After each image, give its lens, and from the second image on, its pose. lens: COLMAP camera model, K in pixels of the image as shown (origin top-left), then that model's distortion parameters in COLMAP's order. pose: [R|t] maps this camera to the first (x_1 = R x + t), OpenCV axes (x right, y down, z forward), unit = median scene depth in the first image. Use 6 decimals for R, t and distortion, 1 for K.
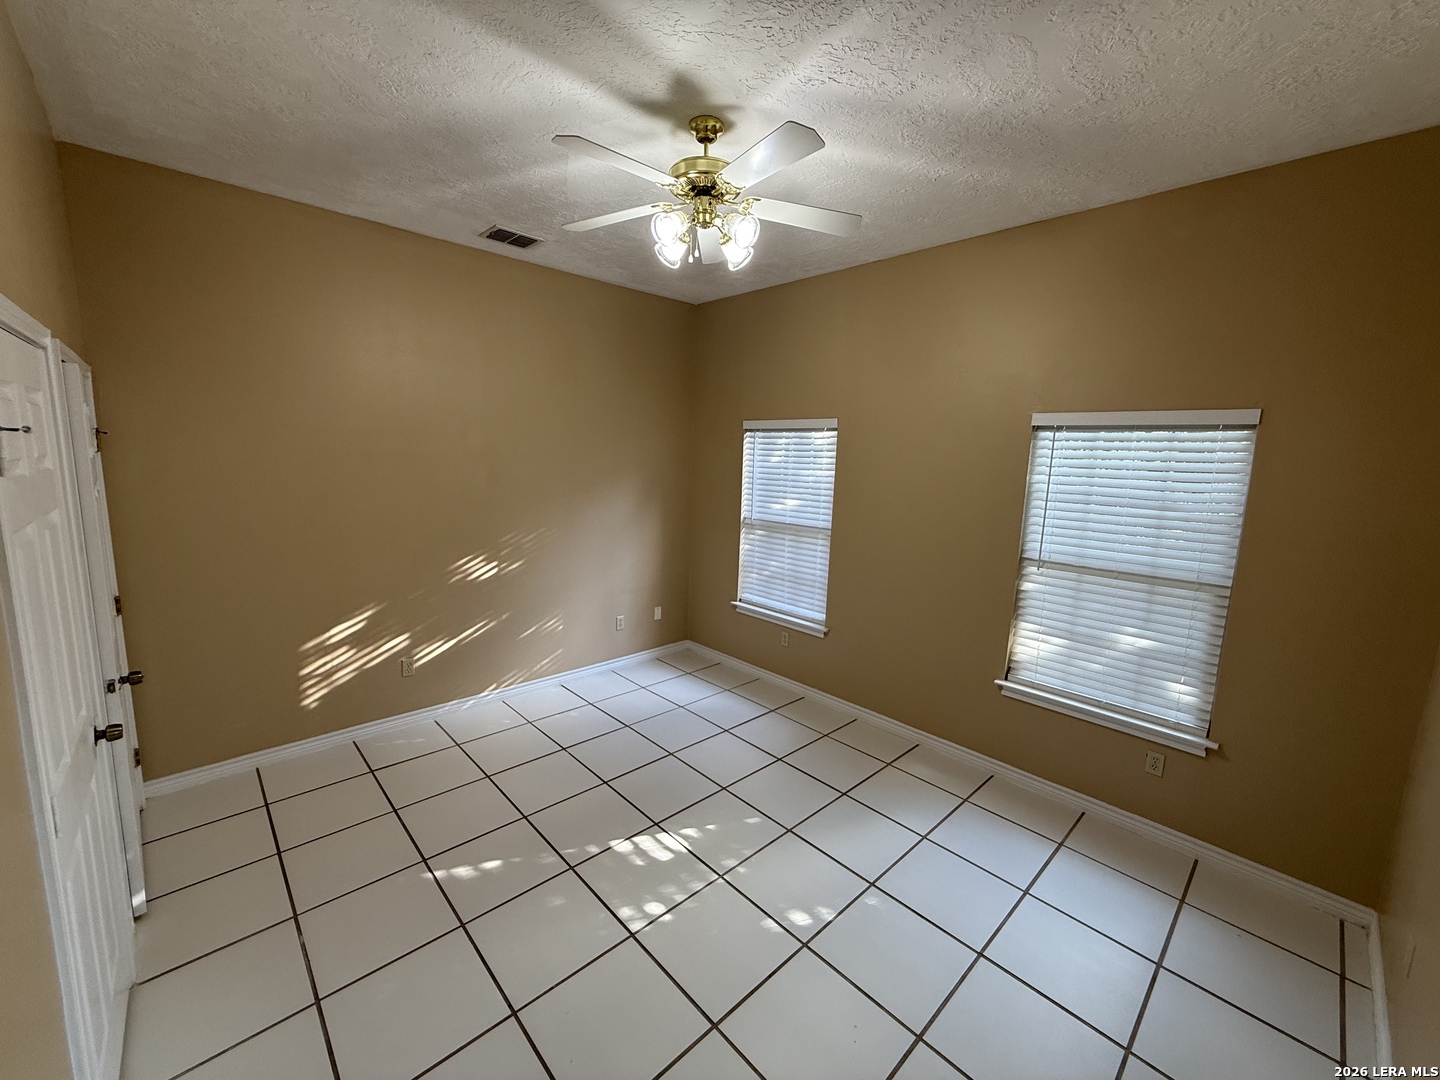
lens RADIAL K [[574.5, 0, 720.0], [0, 574.5, 540.0], [0, 0, 1]] dist [-0.001982, 0.000391]
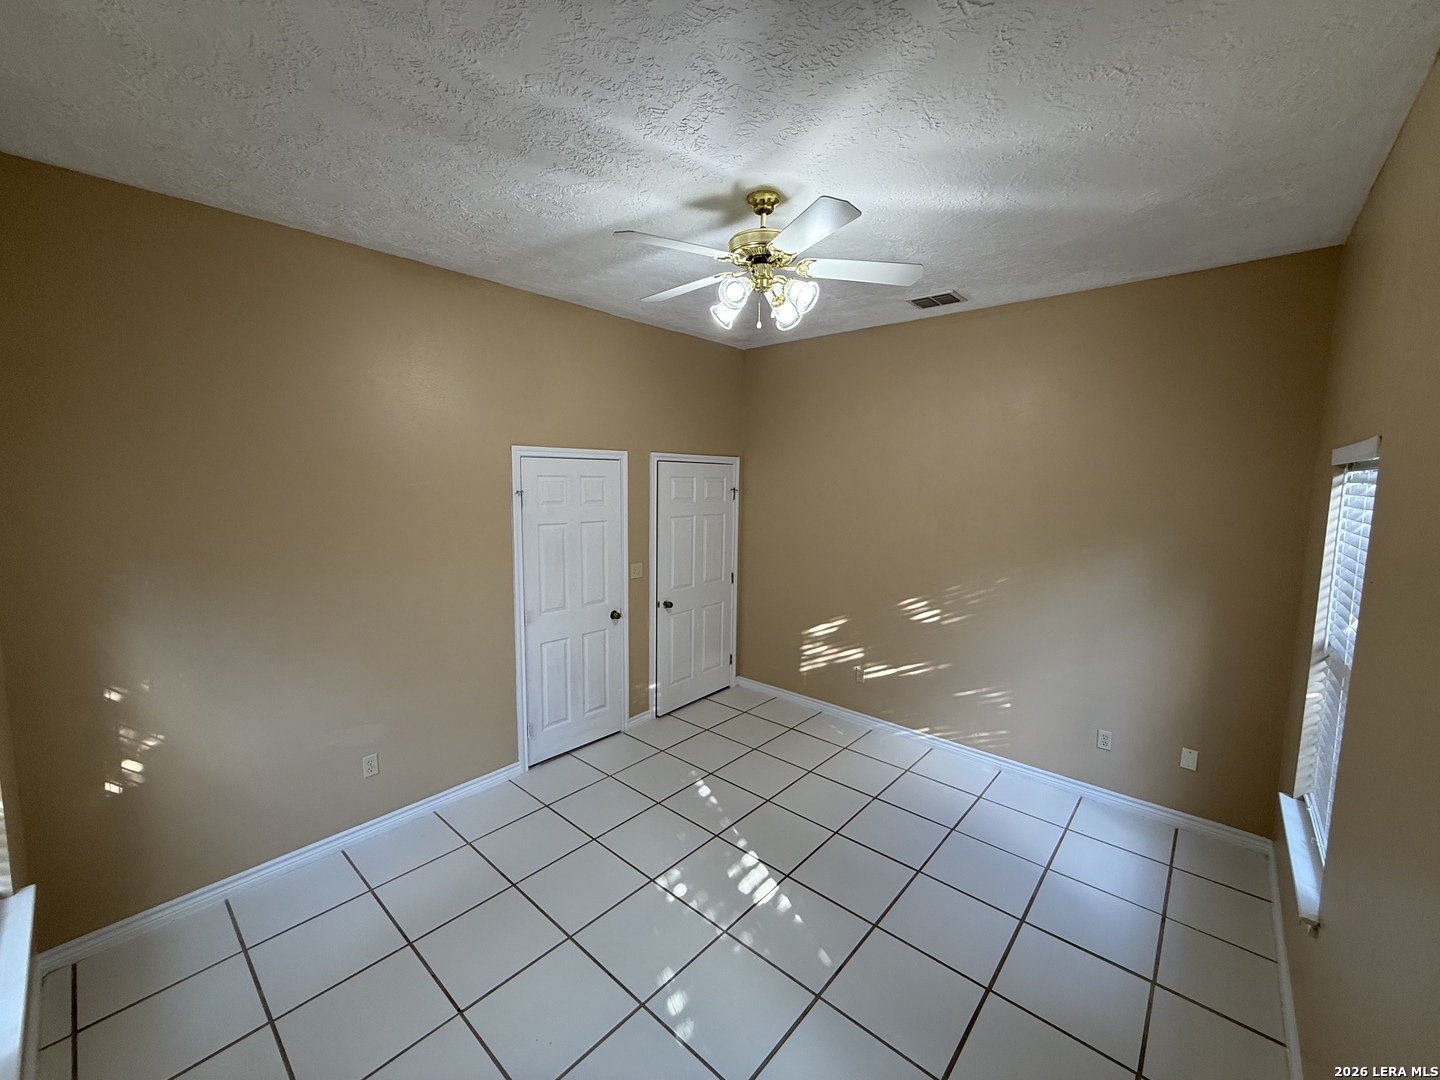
lens RADIAL K [[574.5, 0, 720.0], [0, 574.5, 540.0], [0, 0, 1]] dist [-0.001982, 0.000391]
pose [[0.084590, 0.074073, -0.993659, 0.802270], [-0.160002, 0.985302, 0.059829, -0.114387], [0.983486, 0.153927, 0.095198, 0.687630]]
